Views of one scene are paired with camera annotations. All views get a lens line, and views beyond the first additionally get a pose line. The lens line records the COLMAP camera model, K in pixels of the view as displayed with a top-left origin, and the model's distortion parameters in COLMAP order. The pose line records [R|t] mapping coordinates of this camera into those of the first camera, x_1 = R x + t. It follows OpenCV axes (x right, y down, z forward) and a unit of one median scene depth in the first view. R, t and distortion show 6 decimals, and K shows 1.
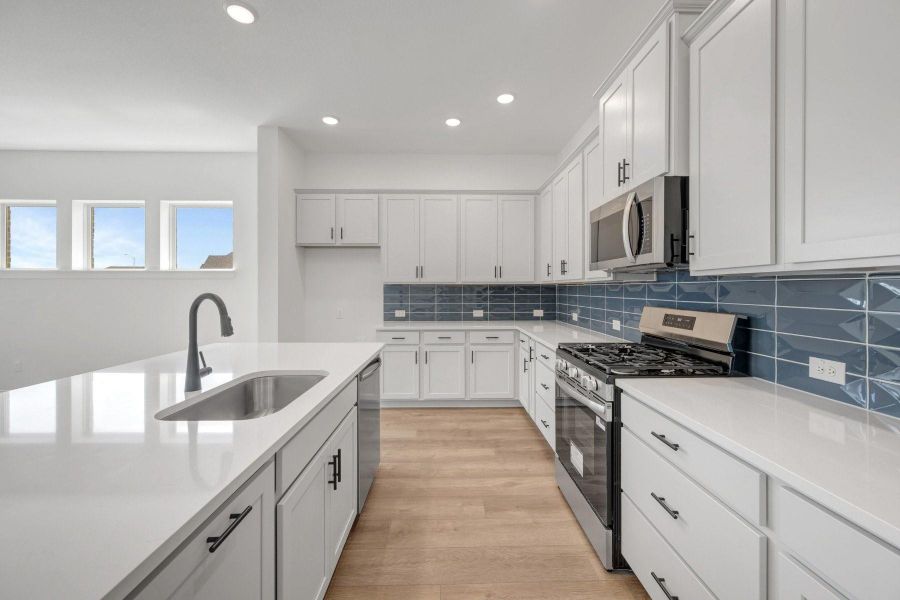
lens RADIAL K [[359.1, 0, 449.9], [0, 359.1, 290.1], [0, 0, 1]] dist [-0.003267, 0.000970]
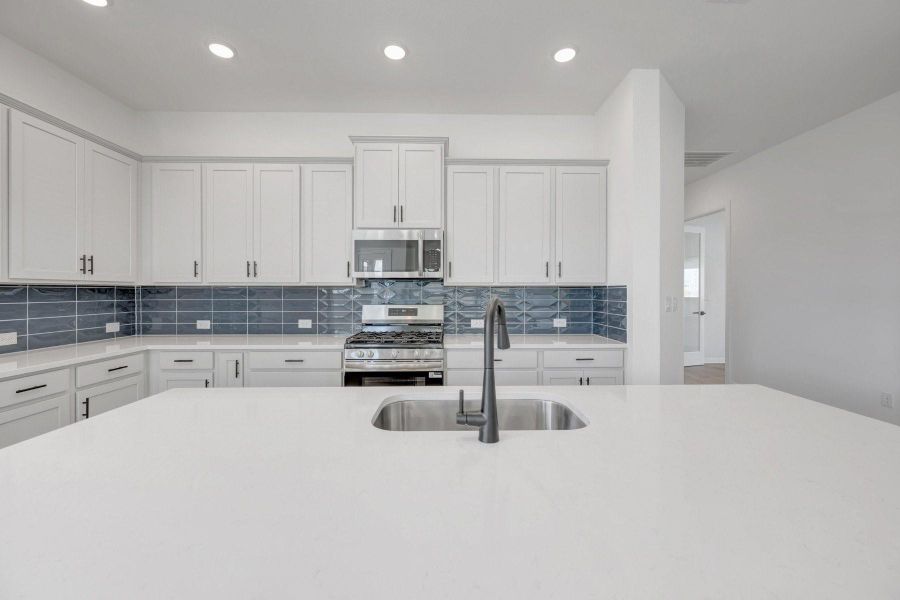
lens RADIAL K [[359.1, 0, 451.8], [0, 359.1, 292.4], [0, 0, 1]] dist [-0.003267, 0.000970]
pose [[-0.000499, 0.000068, 1.000000, -0.588415], [0.004898, 0.999988, -0.000066, -0.000122], [-0.999988, 0.004898, -0.000499, 0.456933]]
